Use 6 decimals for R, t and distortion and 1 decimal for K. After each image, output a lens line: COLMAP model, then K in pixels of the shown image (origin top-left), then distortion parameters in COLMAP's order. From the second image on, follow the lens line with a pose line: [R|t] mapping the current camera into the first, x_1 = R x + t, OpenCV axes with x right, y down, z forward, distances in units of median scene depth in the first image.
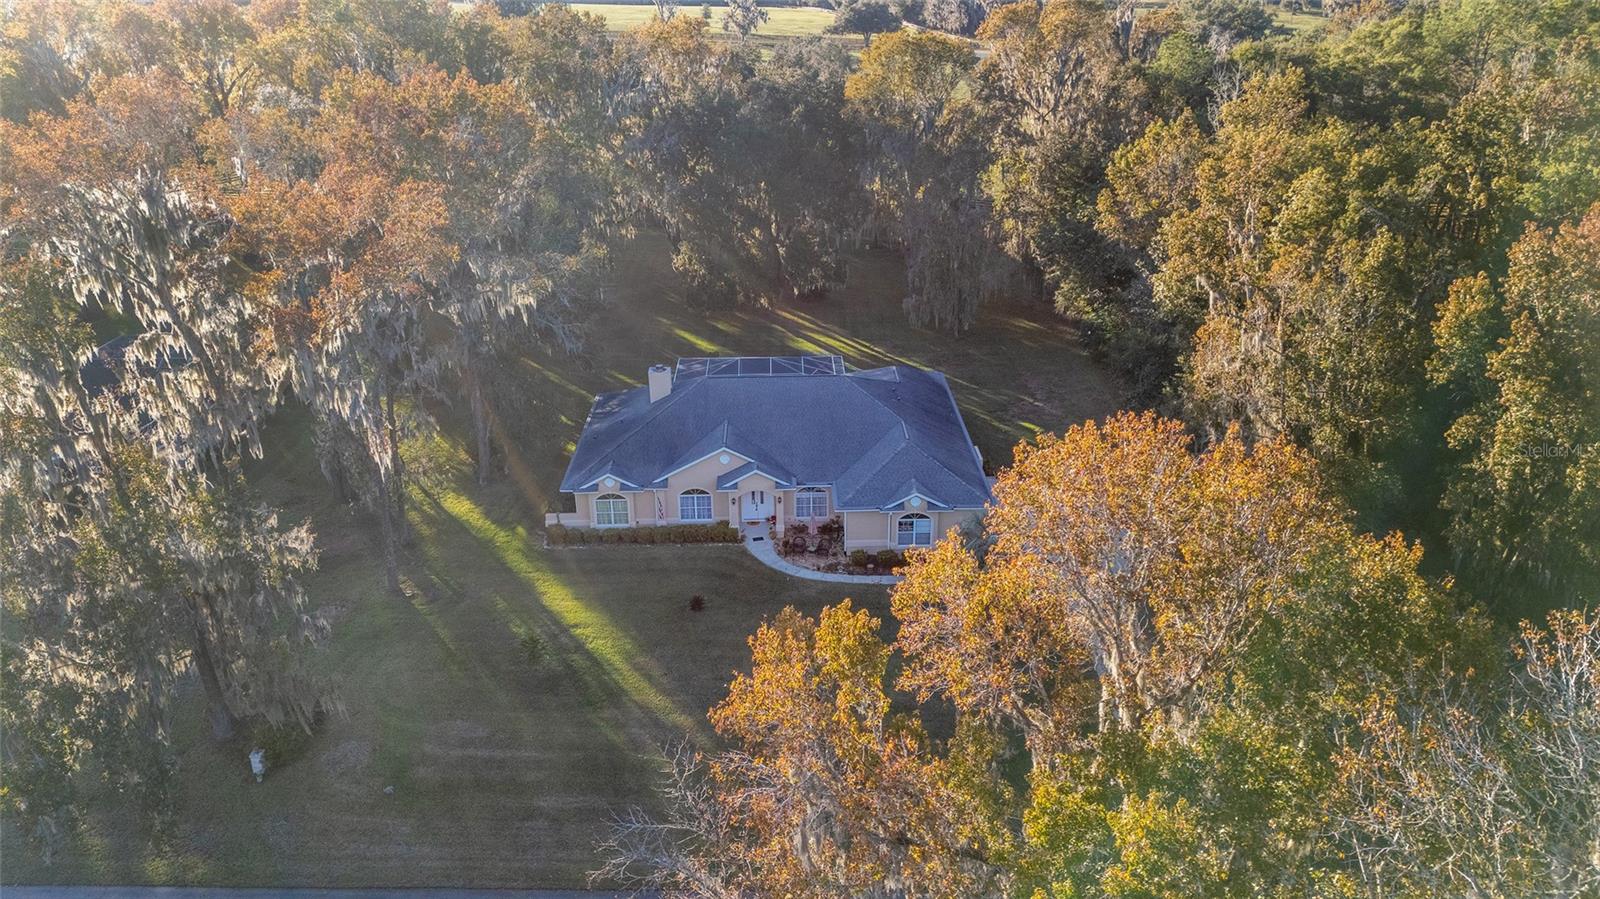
lens RADIAL K [[1201.7, 0, 782.9], [0, 1201.7, 450.0], [0, 0, 1]] dist [0.094882, -0.001370]
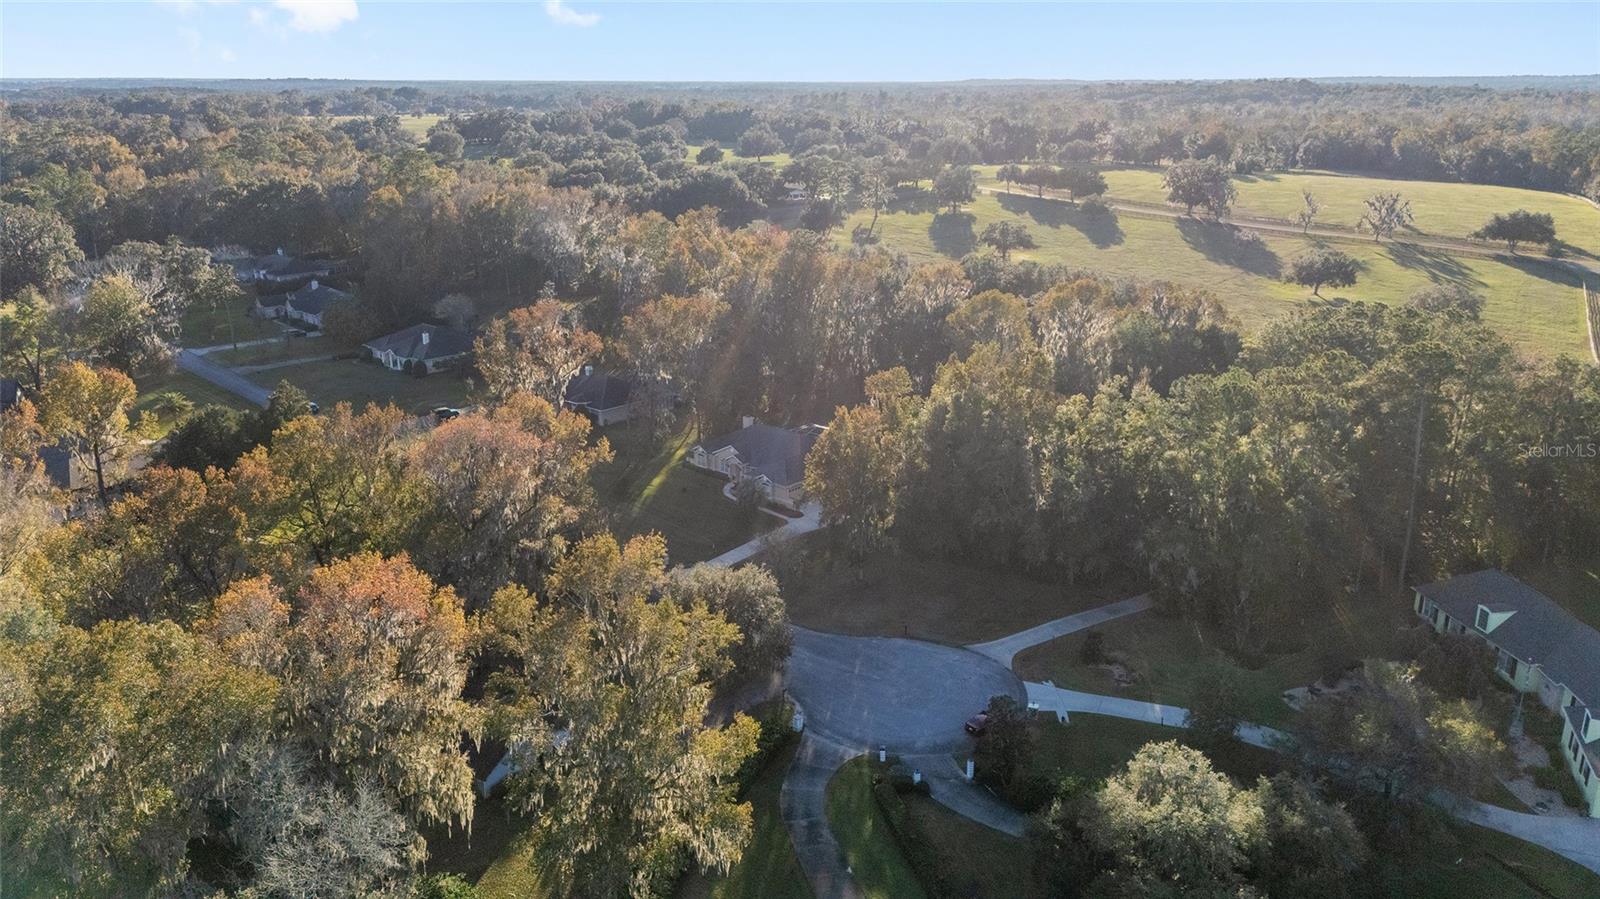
lens RADIAL K [[1201.7, 0, 782.9], [0, 1201.7, 450.0], [0, 0, 1]] dist [0.094882, -0.001370]
pose [[0.719355, 0.214745, -0.660616, 1.727623], [-0.275685, 0.961170, 0.012248, -0.054330], [0.637594, 0.173311, 0.750624, -0.870355]]
